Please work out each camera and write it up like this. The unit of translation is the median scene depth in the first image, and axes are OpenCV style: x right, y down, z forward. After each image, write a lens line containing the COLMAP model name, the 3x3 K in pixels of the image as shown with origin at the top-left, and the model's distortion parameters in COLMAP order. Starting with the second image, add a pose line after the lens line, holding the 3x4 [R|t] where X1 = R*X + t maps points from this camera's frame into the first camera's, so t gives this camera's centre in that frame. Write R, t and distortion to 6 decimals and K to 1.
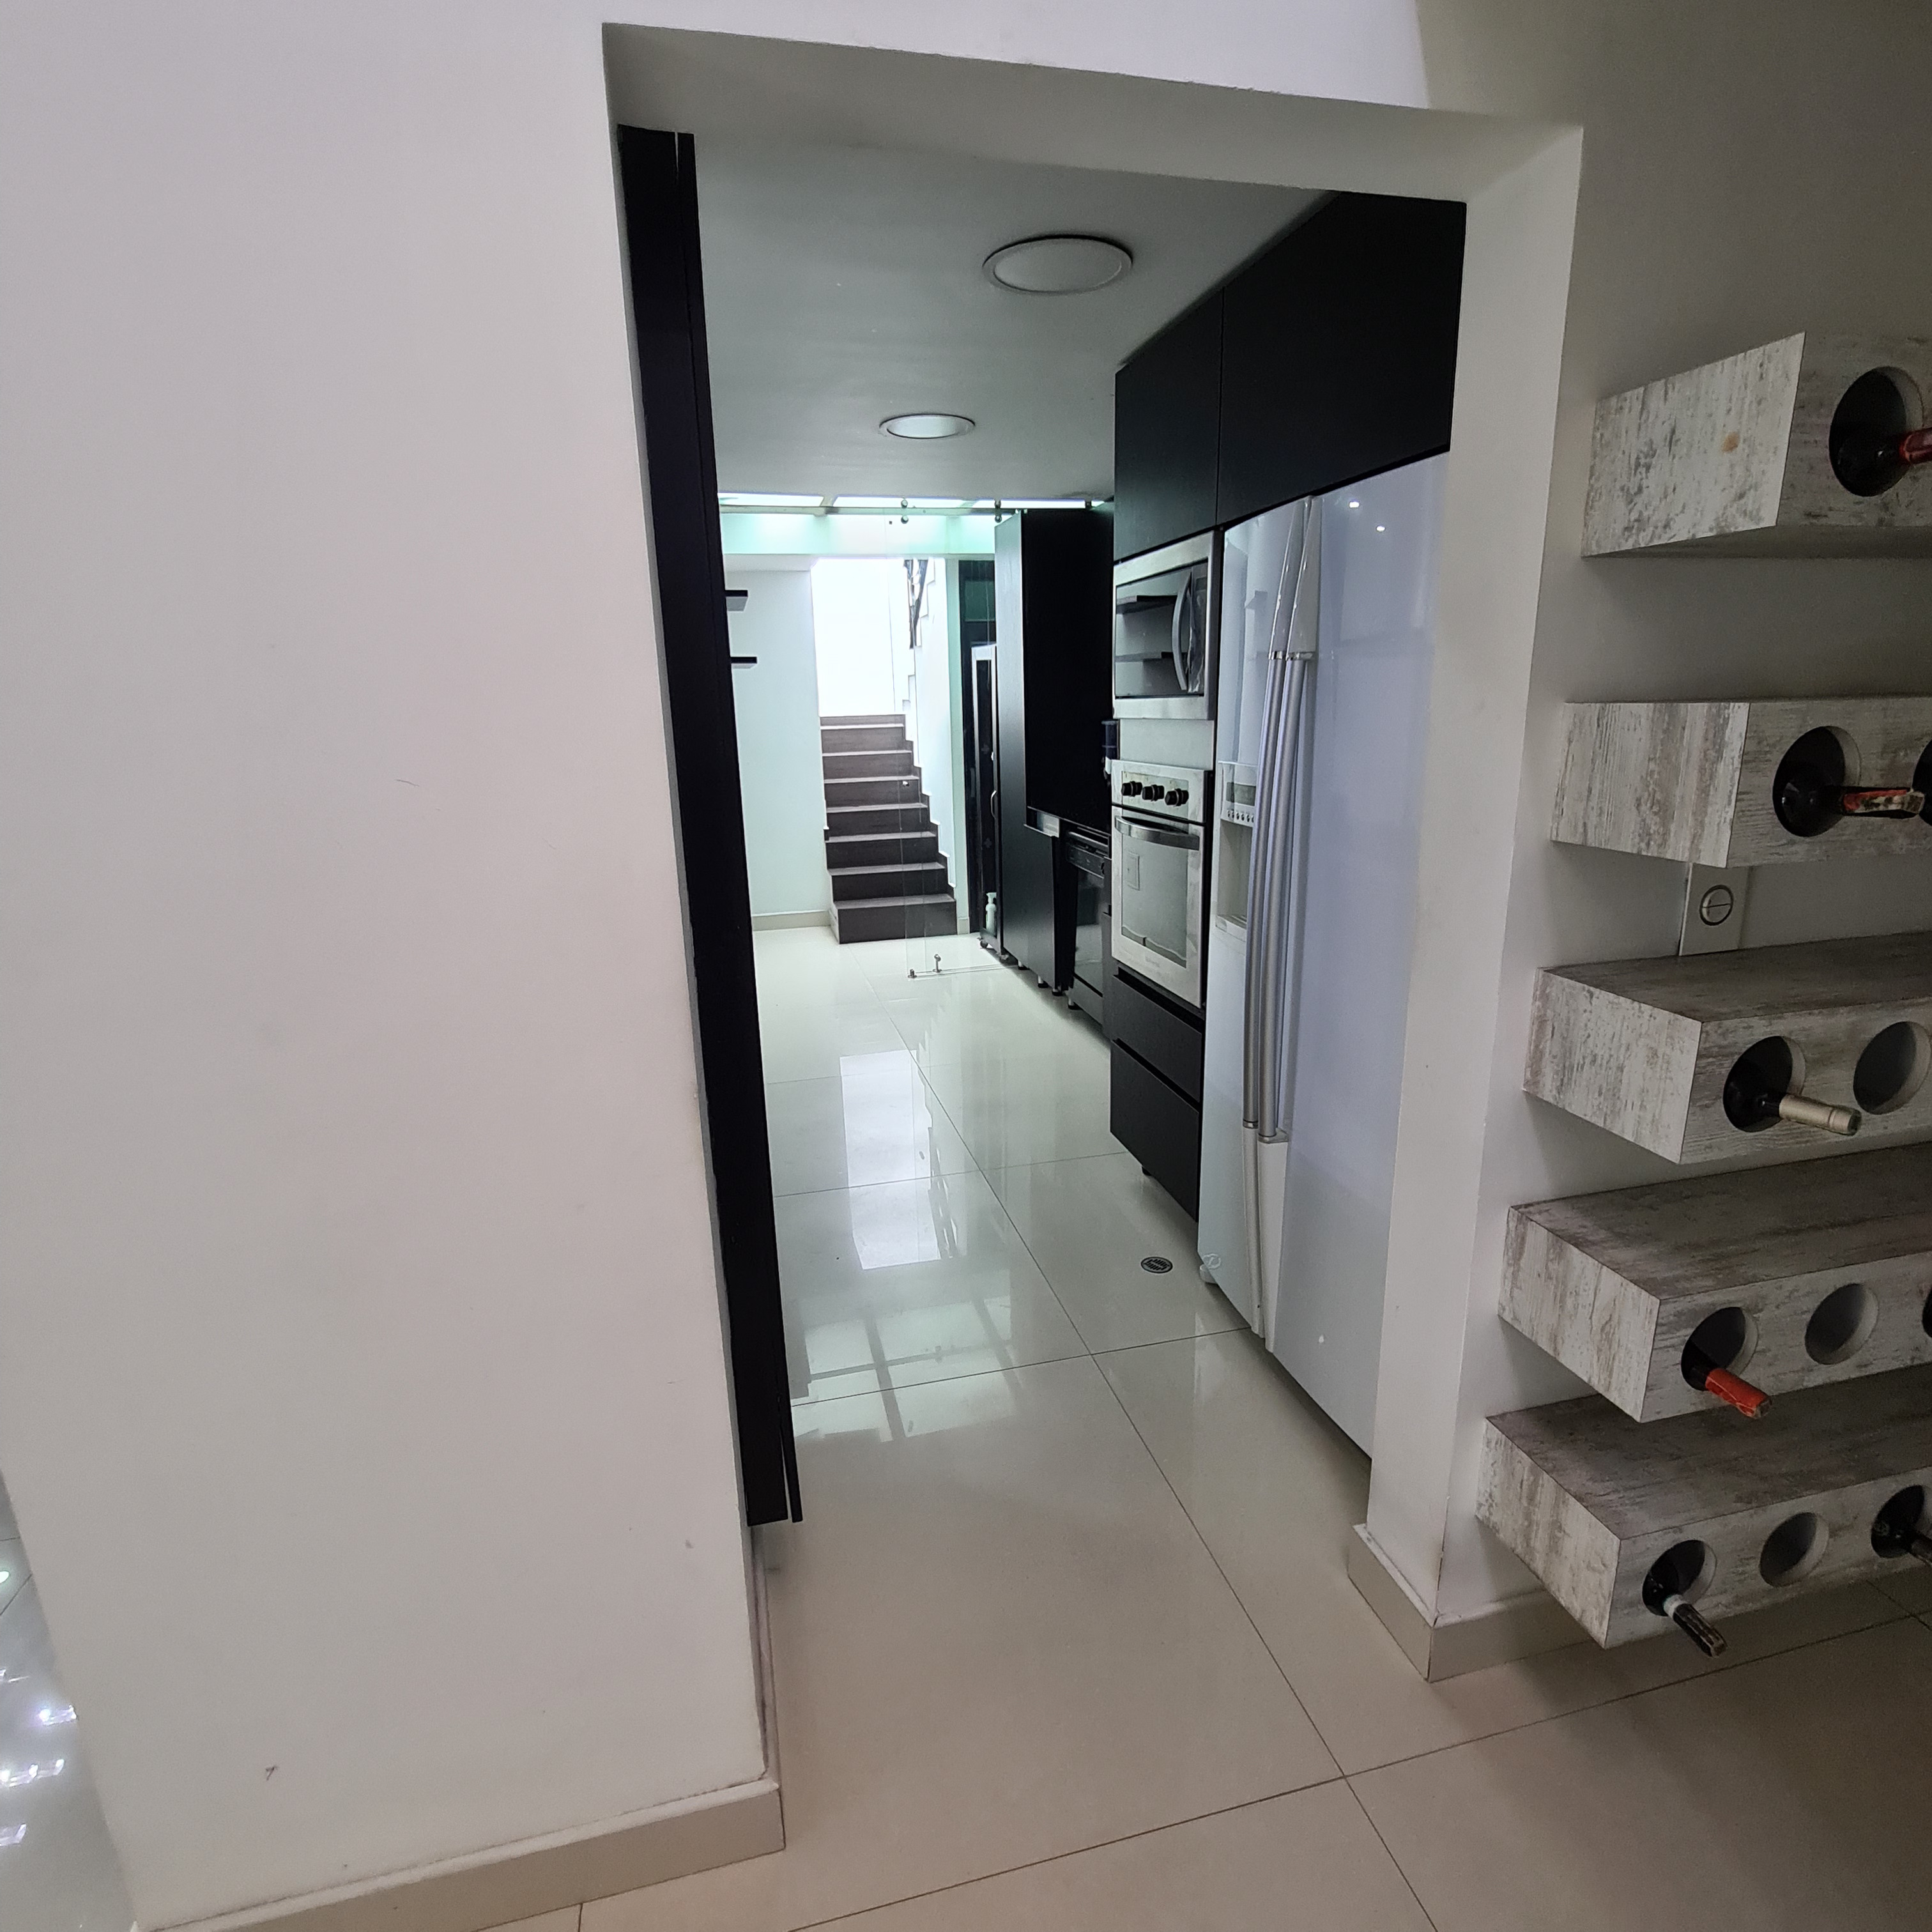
lens RADIAL K [[1057.0, 0, 955.9], [0, 1057.0, 968.9], [0, 0, 1]] dist [-0.004963, 0.002352]
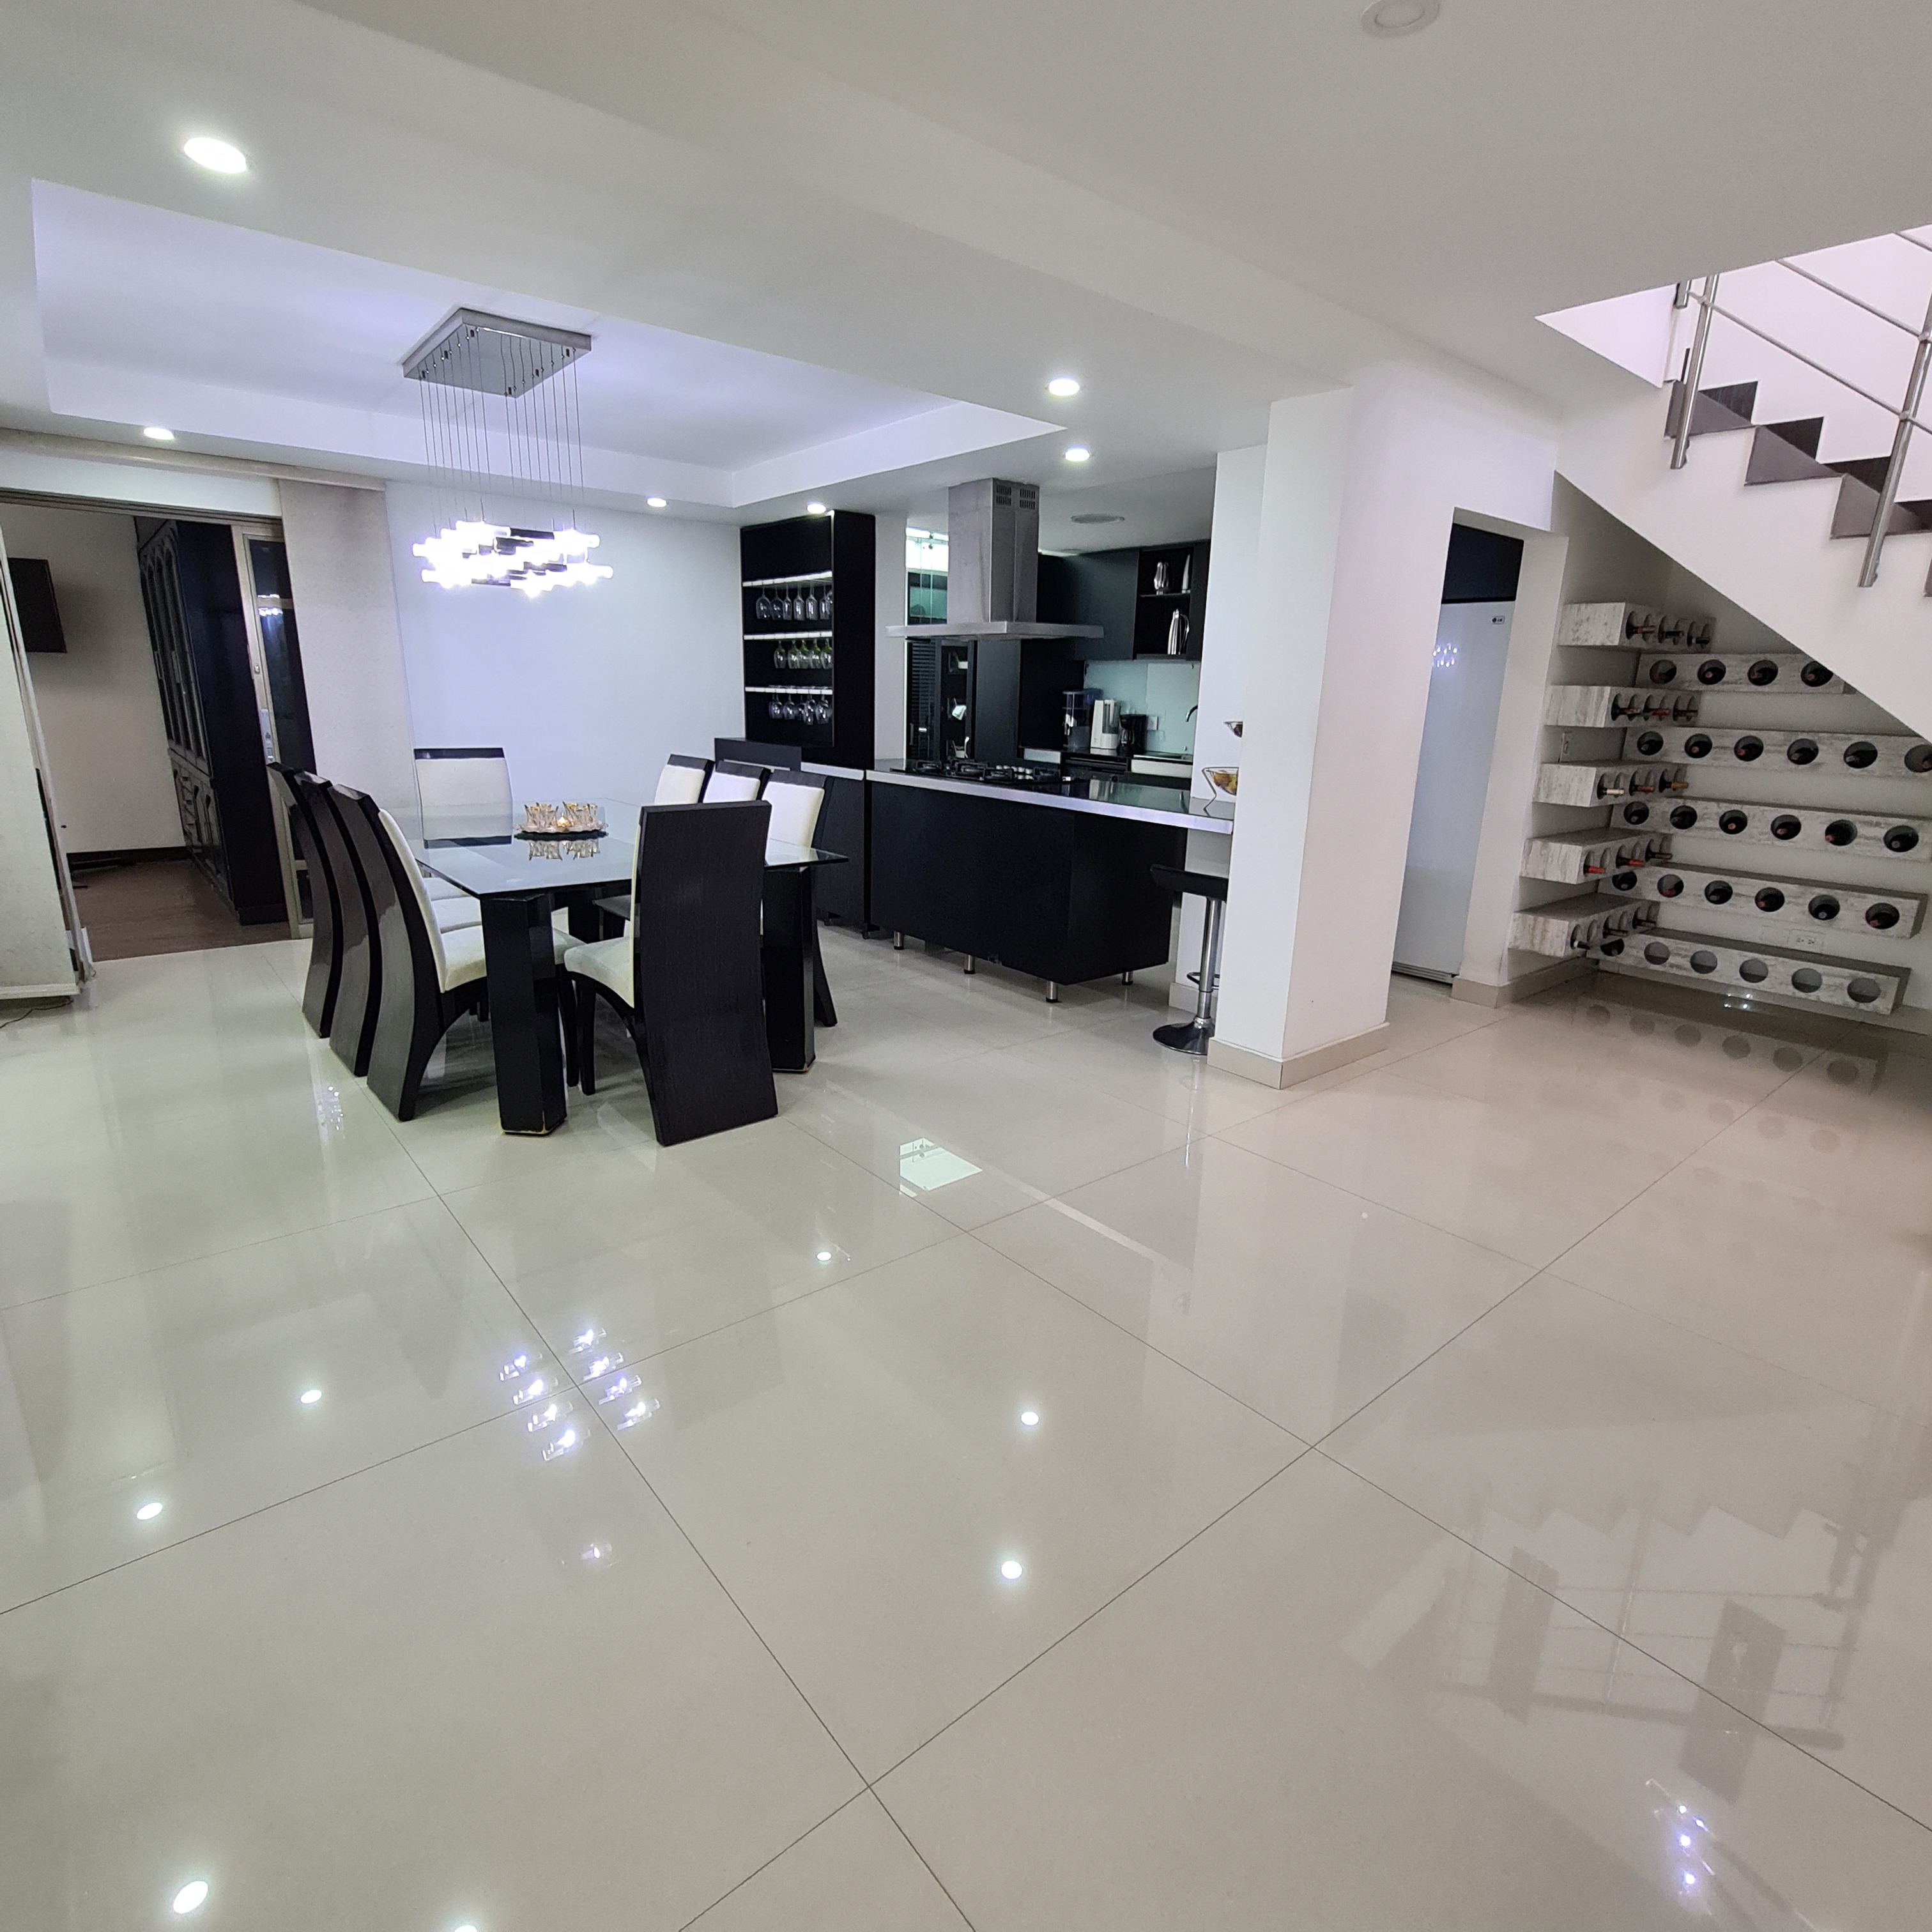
lens RADIAL K [[1057.0, 0, 955.5], [0, 1057.0, 966.7], [0, 0, 1]] dist [-0.004963, 0.002352]
pose [[0.894620, -0.067732, 0.441664, -2.630814], [0.062634, 0.997694, 0.026134, 0.439004], [-0.442416, 0.004283, 0.896800, -1.201269]]
